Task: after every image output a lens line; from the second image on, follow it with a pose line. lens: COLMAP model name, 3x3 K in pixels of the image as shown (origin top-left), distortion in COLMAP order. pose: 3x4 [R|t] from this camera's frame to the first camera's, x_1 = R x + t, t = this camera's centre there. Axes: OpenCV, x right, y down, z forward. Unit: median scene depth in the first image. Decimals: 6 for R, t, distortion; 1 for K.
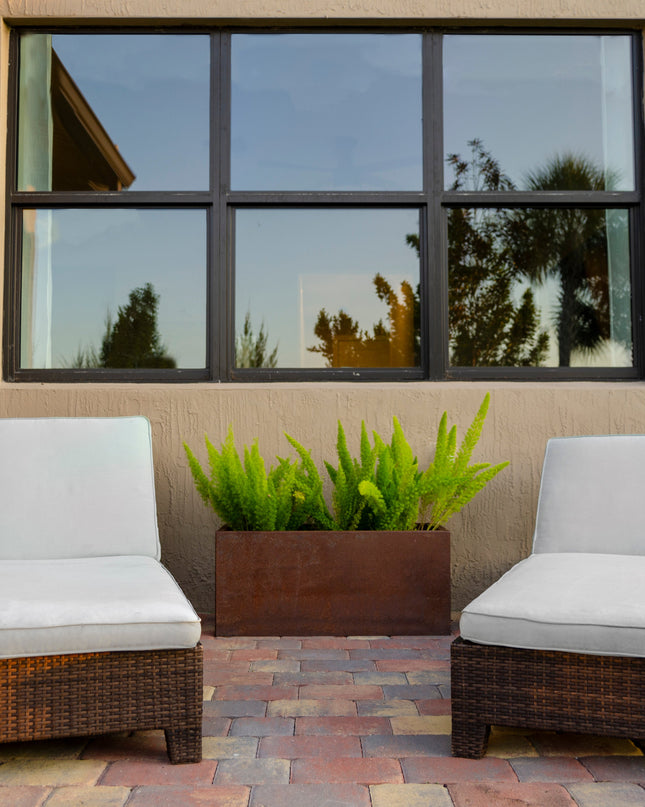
lens RADIAL K [[982.5, 0, 321.6], [0, 982.5, 389.7], [0, 0, 1]] dist [-0.016635, -0.001795]
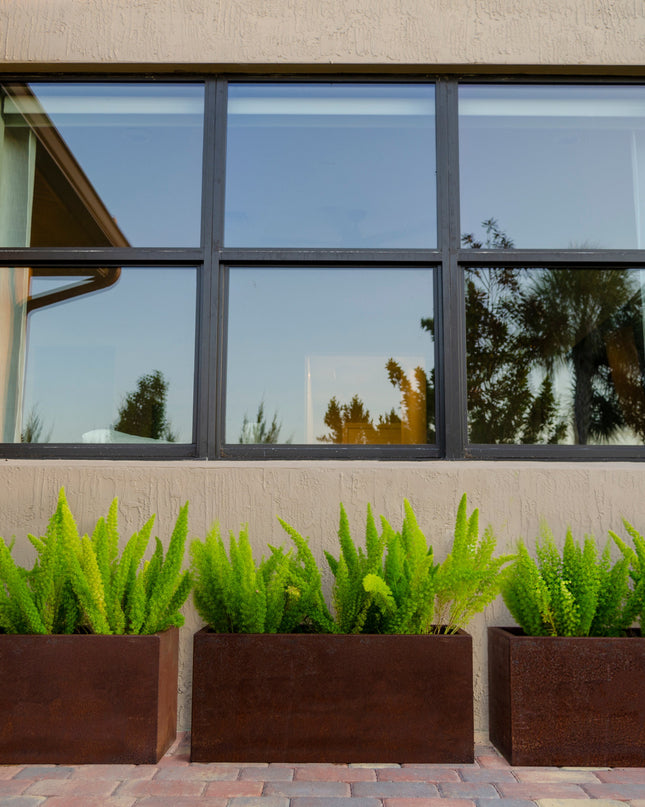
lens RADIAL K [[982.5, 0, 321.6], [0, 982.5, 389.7], [0, 0, 1]] dist [-0.016635, -0.001795]
pose [[0.999891, 0.004432, -0.014069, 0.010371], [-0.005720, 0.995660, -0.092891, 0.010646], [0.013597, 0.092961, 0.995577, 0.114726]]
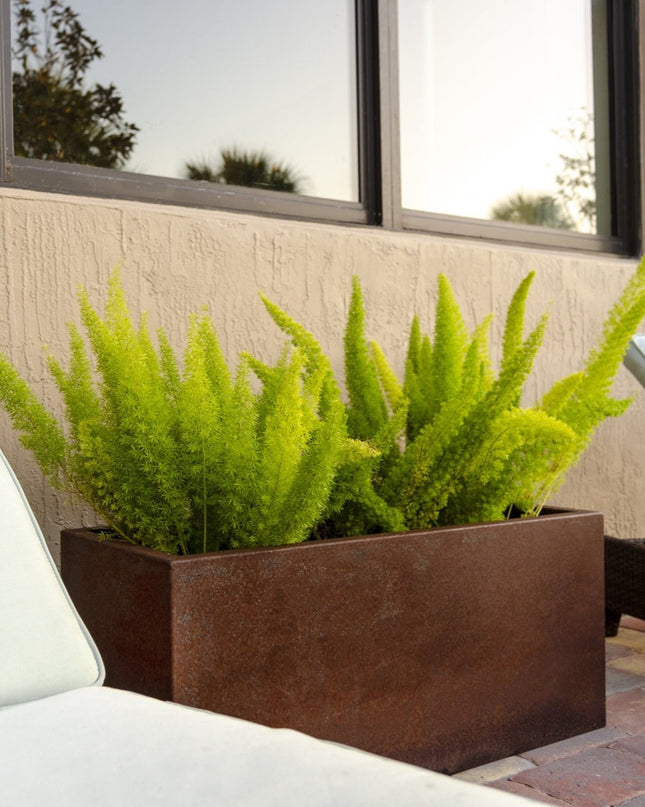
lens RADIAL K [[982.5, 0, 321.6], [0, 982.5, 389.7], [0, 0, 1]] dist [-0.016635, -0.001795]
pose [[0.831409, -0.000105, 0.555661, -0.207302], [-0.029980, 0.998535, 0.045045, 0.053678], [-0.554851, -0.054110, 0.830188, 0.553104]]
